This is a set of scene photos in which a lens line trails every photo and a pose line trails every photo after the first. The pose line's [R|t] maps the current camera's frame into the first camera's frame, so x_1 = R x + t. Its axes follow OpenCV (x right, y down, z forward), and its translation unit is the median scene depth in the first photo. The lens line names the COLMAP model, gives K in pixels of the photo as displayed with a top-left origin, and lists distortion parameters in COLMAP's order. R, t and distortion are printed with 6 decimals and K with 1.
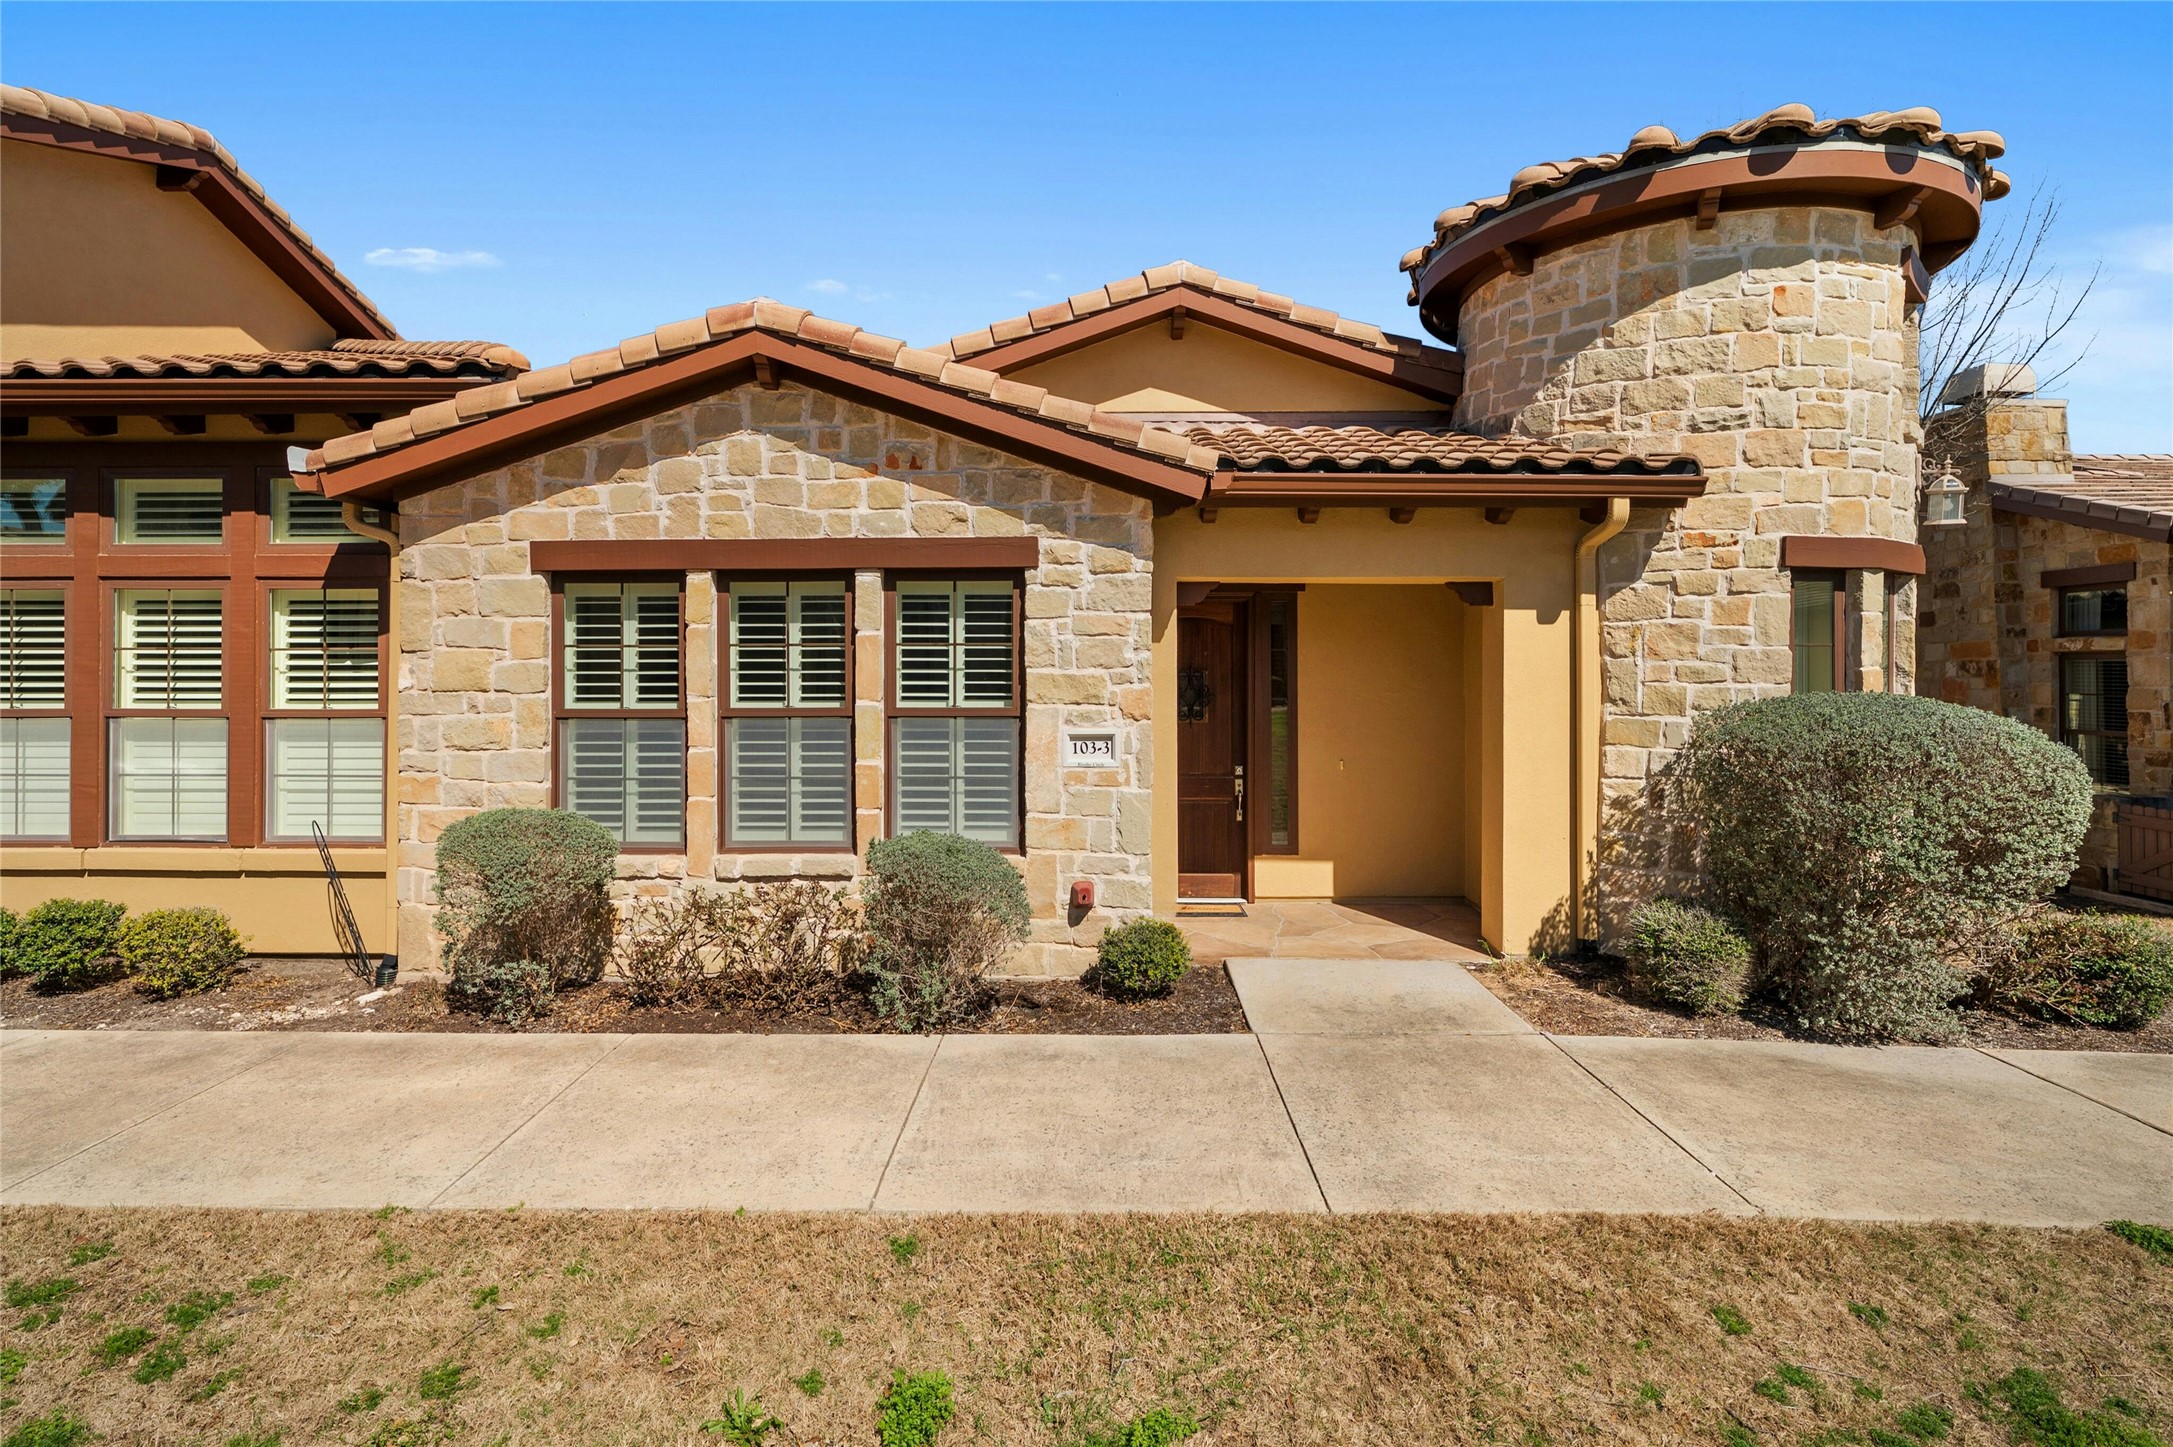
lens RADIAL K [[1052.6, 0, 1088.4], [0, 1052.6, 698.0], [0, 0, 1]] dist [-0.008245, 0.000219]
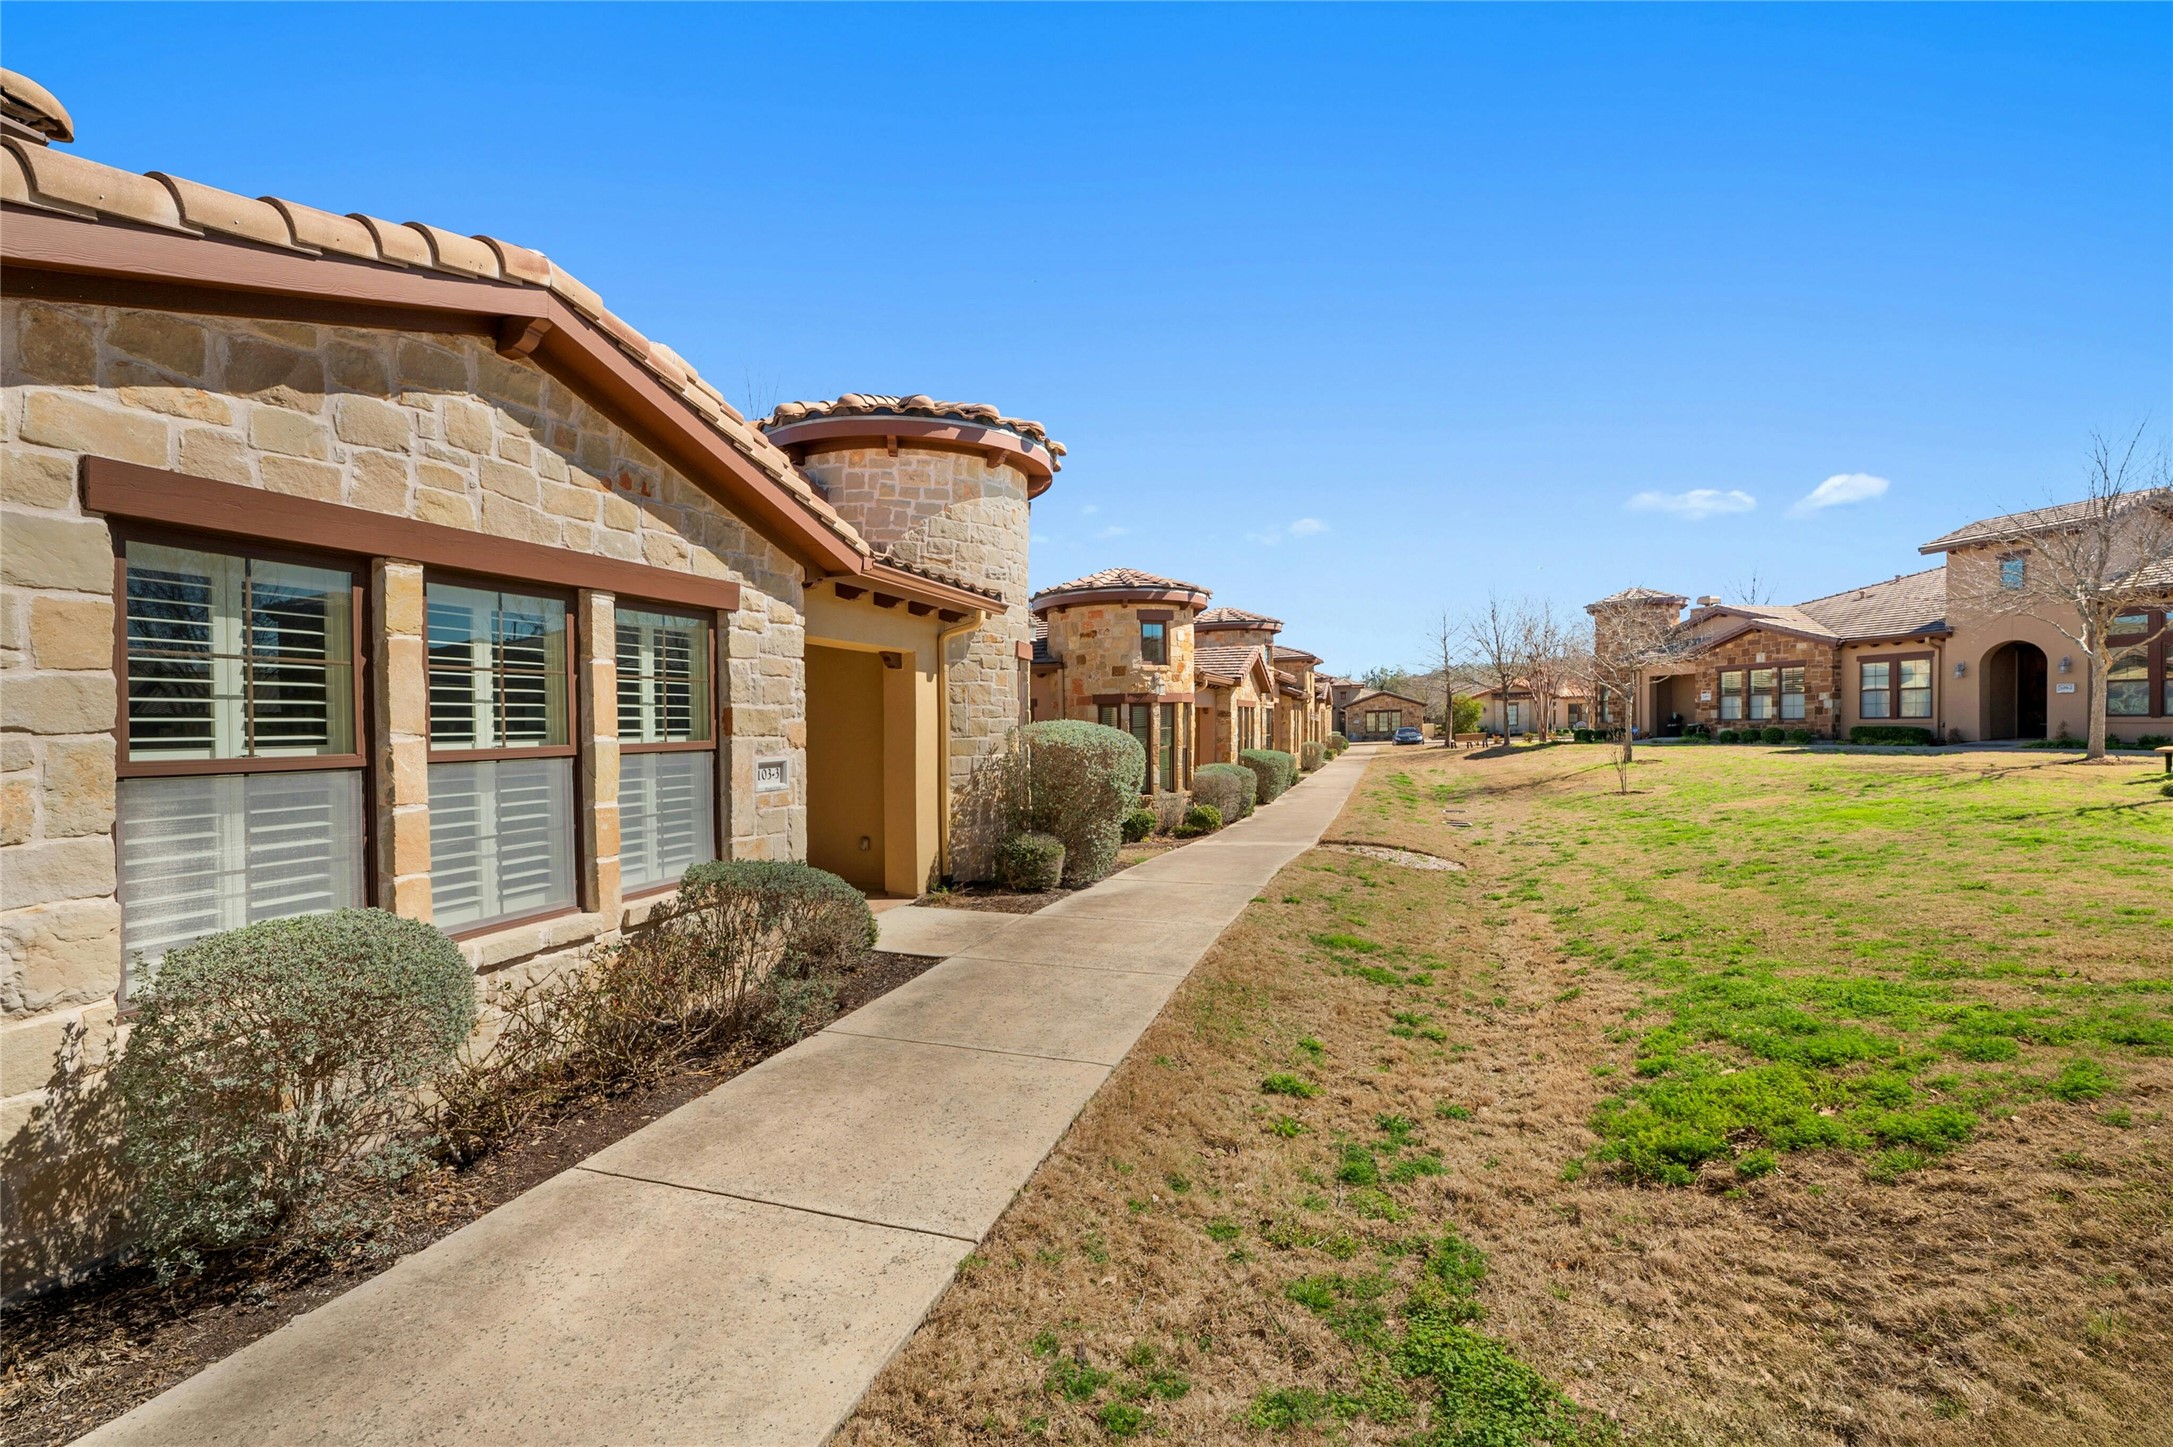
lens RADIAL K [[861.1, 0, 1087.1], [0, 861.1, 726.3], [0, 0, 1]] dist [-0.002397, 0.000159]
pose [[0.337541, -0.009392, 0.941264, -0.771996], [0.047443, 0.998849, -0.007046, 0.019149], [-0.940115, 0.047034, 0.337598, 0.362582]]
